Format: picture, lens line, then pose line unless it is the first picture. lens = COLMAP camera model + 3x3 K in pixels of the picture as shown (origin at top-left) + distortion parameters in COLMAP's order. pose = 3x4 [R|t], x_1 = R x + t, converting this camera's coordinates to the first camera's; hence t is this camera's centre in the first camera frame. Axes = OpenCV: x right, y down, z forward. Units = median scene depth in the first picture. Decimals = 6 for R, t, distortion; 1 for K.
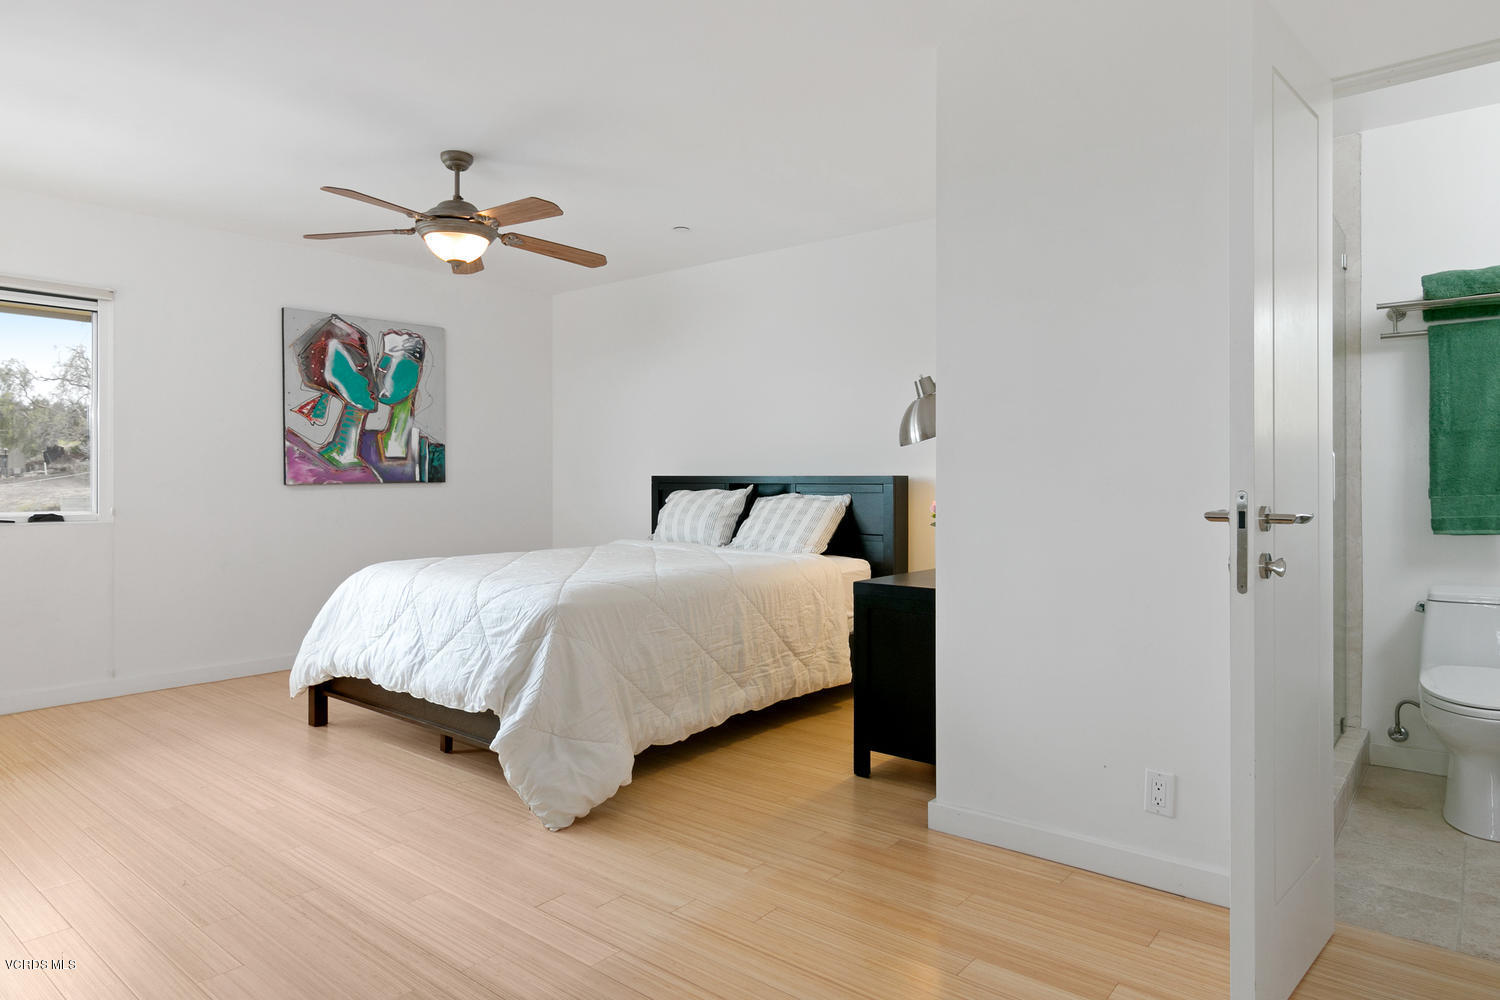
lens RADIAL K [[899.5, 0, 750.0], [0, 899.5, 500.0], [0, 0, 1]] dist [-0.001687, -0.000043]
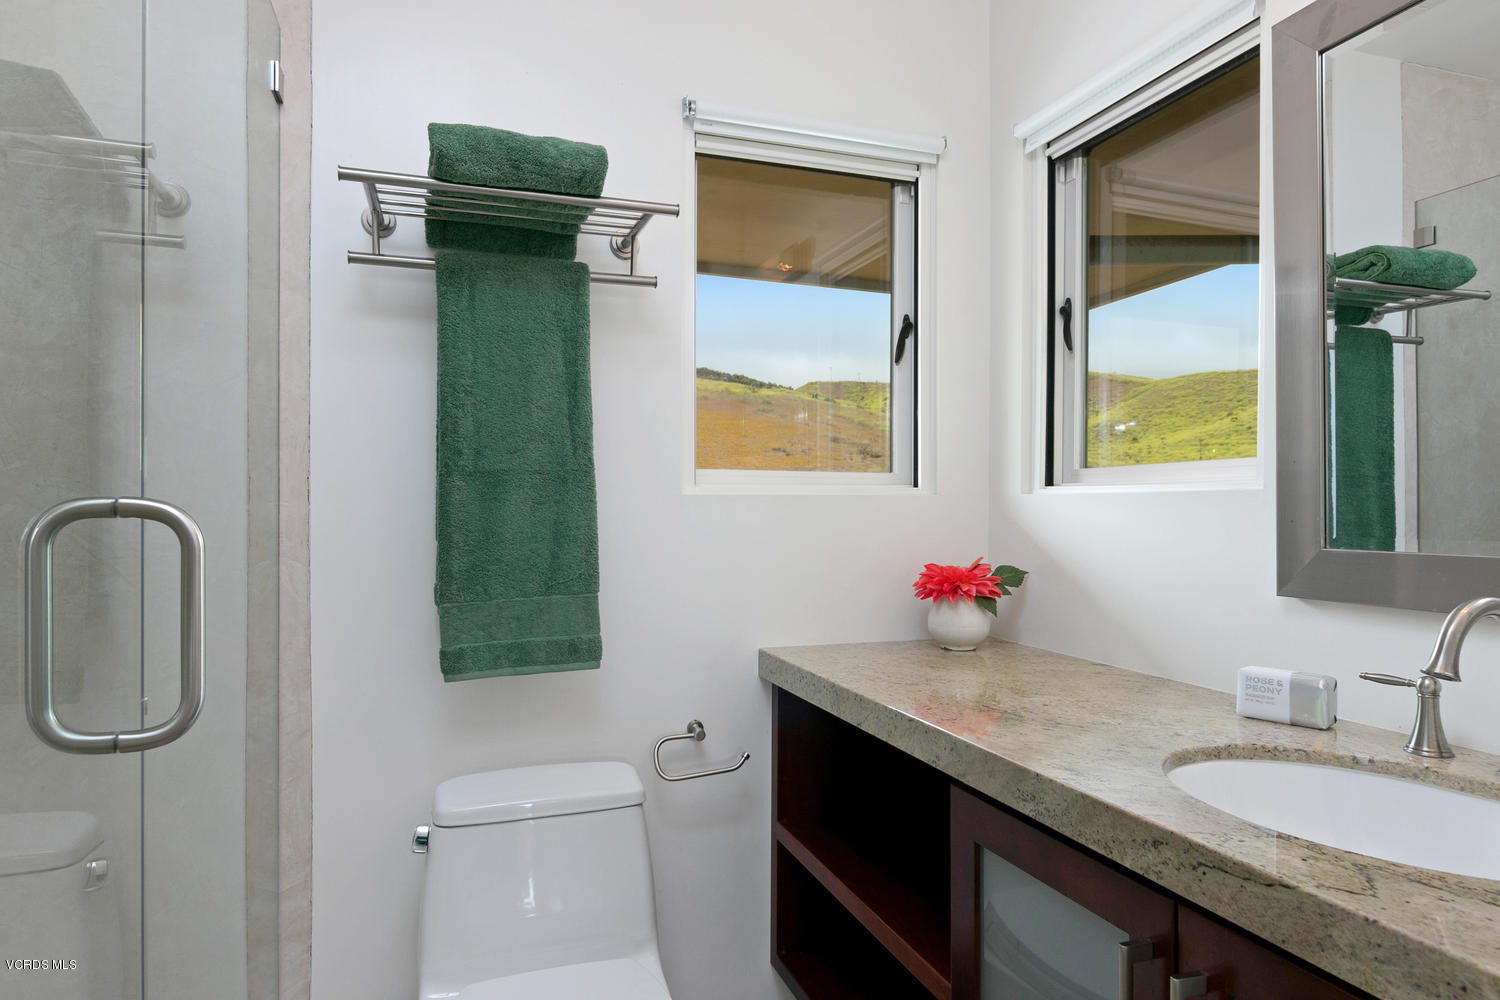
lens RADIAL K [[919.3, 0, 750.0], [0, 919.3, 500.0], [0, 0, 1]] dist [-0.001993, -0.000014]
pose [[0.524690, 0.012565, 0.851200, 0.427281], [0.005594, 0.999819, -0.018207, -0.049882], [-0.851275, 0.014315, 0.524525, 0.603164]]
